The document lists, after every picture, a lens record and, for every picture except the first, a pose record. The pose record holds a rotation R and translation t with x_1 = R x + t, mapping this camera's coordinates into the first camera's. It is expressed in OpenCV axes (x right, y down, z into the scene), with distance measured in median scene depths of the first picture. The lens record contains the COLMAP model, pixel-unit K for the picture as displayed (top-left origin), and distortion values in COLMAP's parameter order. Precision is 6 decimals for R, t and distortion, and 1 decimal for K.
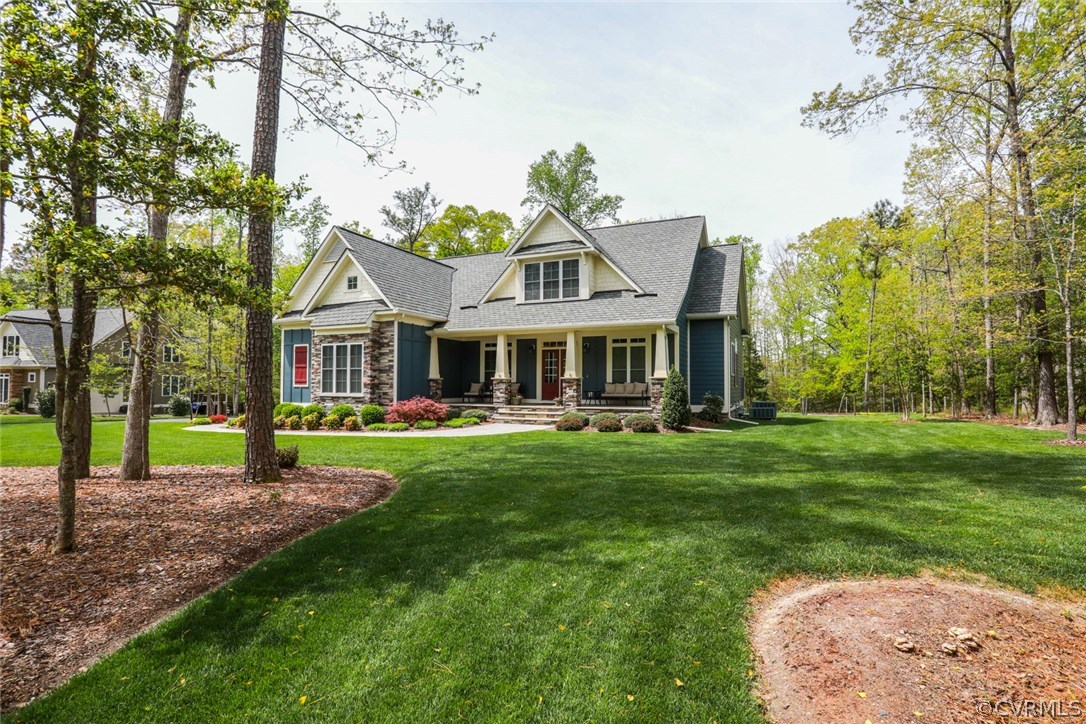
lens RADIAL K [[525.4, 0, 544.8], [0, 525.4, 370.4], [0, 0, 1]] dist [-0.068206, 0.027461]
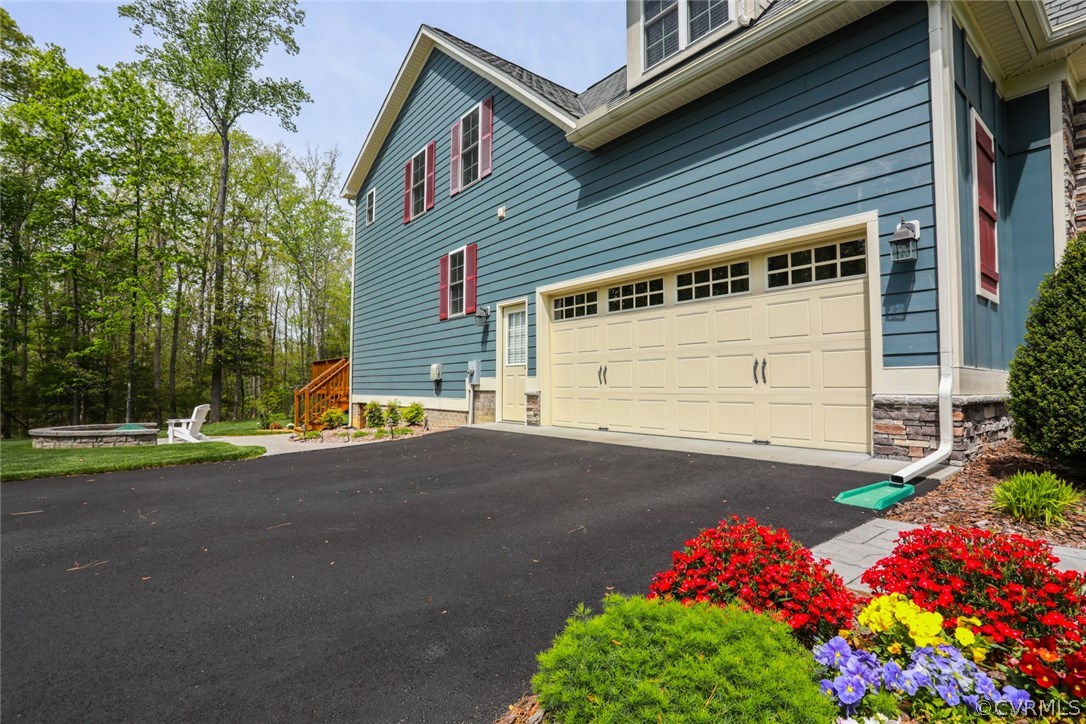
lens RADIAL K [[525.4, 0, 544.8], [0, 525.4, 370.4], [0, 0, 1]] dist [-0.068206, 0.027461]
pose [[0.452026, 0.028038, 0.891564, -0.838140], [-0.030832, 0.999400, -0.015797, 0.080184], [-0.891472, -0.020348, 0.452620, 1.178603]]
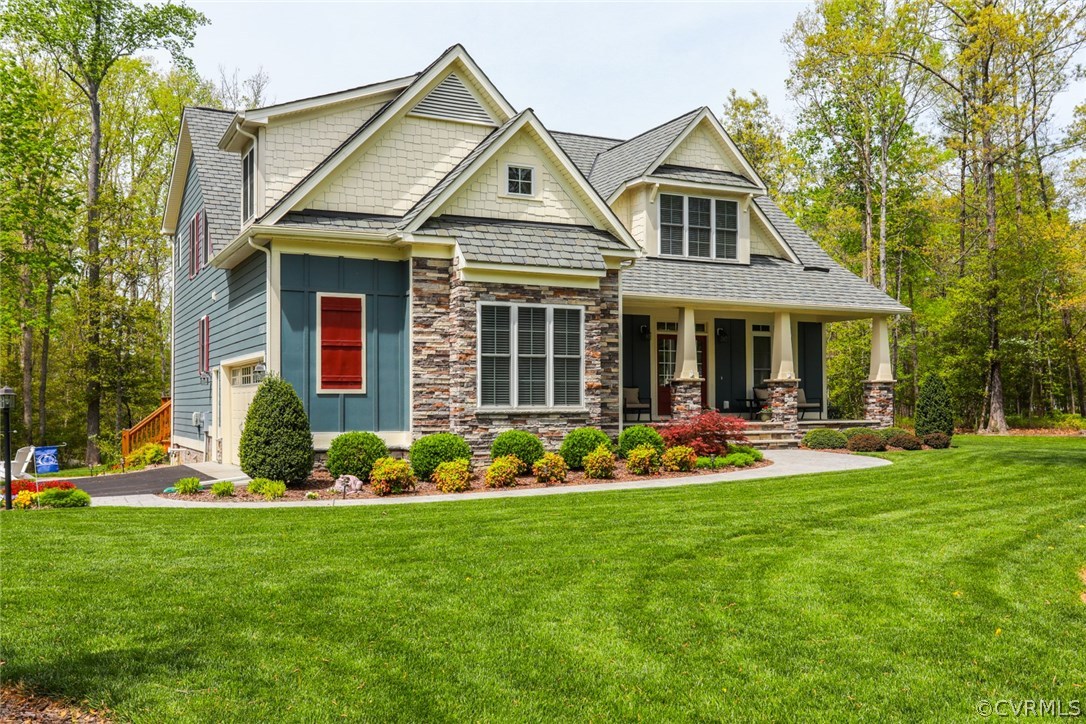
lens RADIAL K [[1001.4, 0, 546.3], [0, 1001.4, 375.0], [0, 0, 1]] dist [0.012845, 0.009582]
pose [[0.629419, 0.016418, 0.776893, -1.096037], [-0.018531, 0.999810, -0.006115, 0.020120], [-0.776845, -0.010548, 0.629603, 0.390892]]
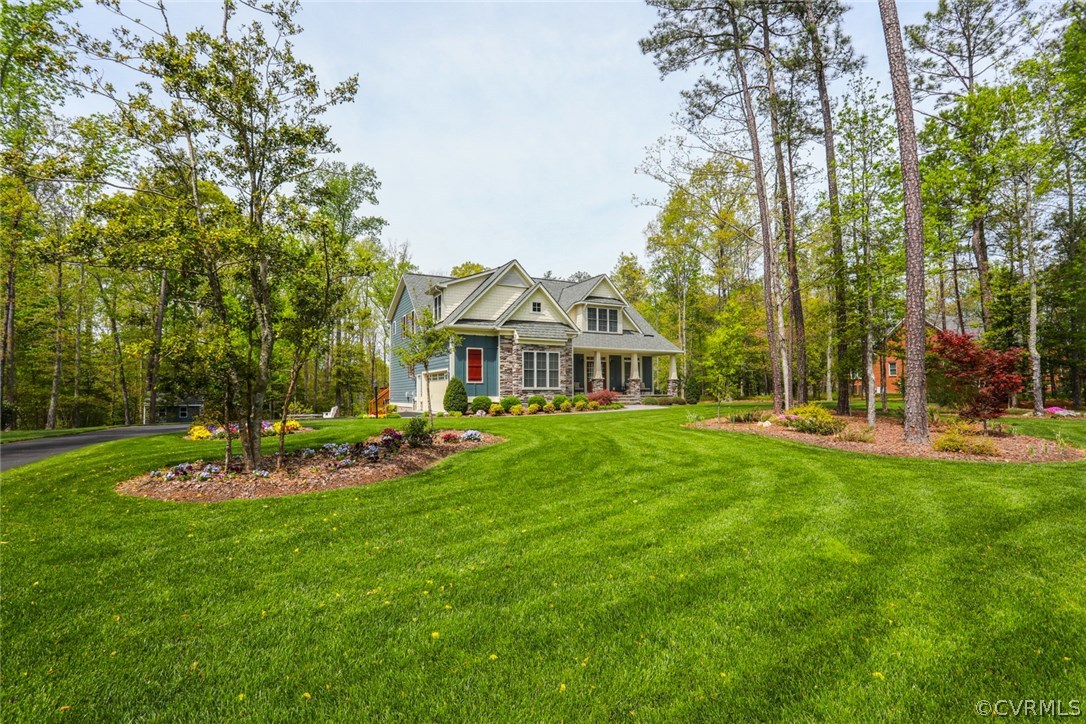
lens RADIAL K [[525.4, 0, 544.8], [0, 525.4, 370.4], [0, 0, 1]] dist [-0.068206, 0.027461]
pose [[0.610701, 0.029802, 0.791300, -1.461818], [-0.015705, 0.999551, -0.025524, 0.033656], [-0.791706, 0.003160, 0.610895, 0.142255]]
